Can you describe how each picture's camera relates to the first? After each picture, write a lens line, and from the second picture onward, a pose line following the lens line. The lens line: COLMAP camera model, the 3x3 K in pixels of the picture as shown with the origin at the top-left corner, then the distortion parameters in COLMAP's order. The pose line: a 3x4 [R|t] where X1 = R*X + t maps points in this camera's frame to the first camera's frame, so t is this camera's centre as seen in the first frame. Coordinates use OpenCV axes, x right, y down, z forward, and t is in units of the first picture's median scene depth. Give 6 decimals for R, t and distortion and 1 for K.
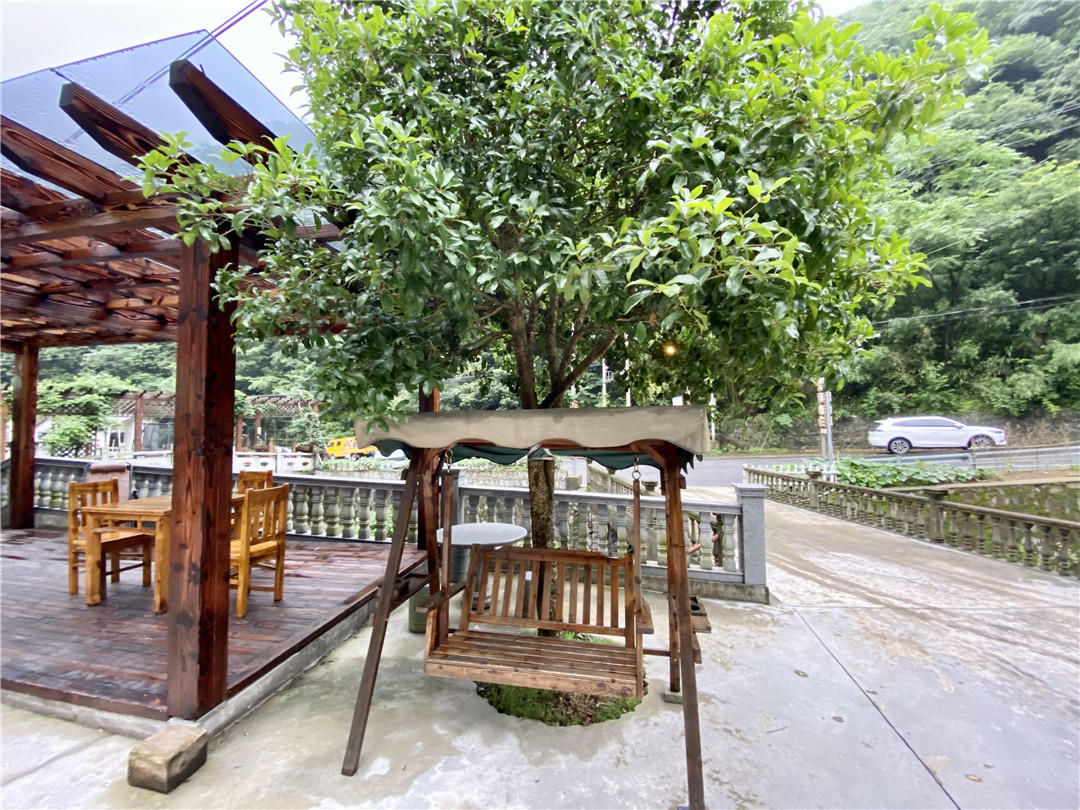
lens RADIAL K [[428.4, 0, 540.5], [0, 428.4, 409.4], [0, 0, 1]] dist [-0.000055, -0.012143]
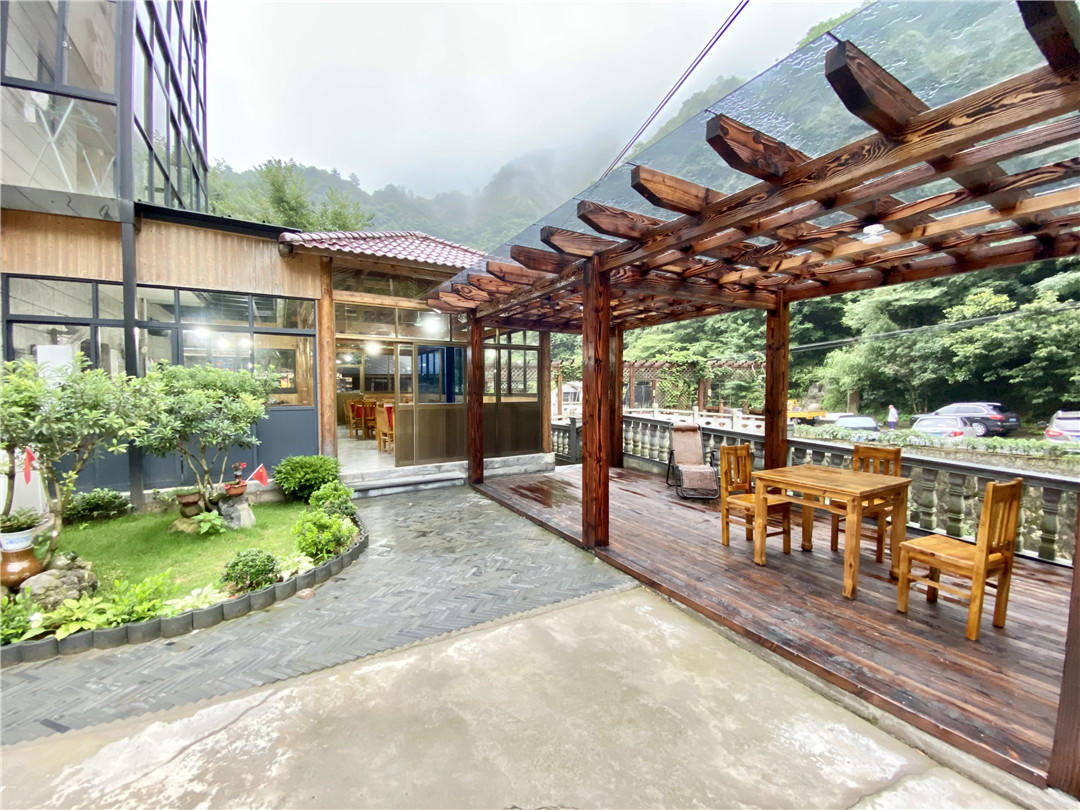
lens RADIAL K [[428.4, 0, 540.5], [0, 428.4, 409.4], [0, 0, 1]] dist [-0.000055, -0.012143]
pose [[0.627487, 0.042496, -0.777467, -0.348605], [0.028251, 0.996609, 0.077276, -0.013925], [0.778114, -0.070454, 0.624159, -0.047419]]
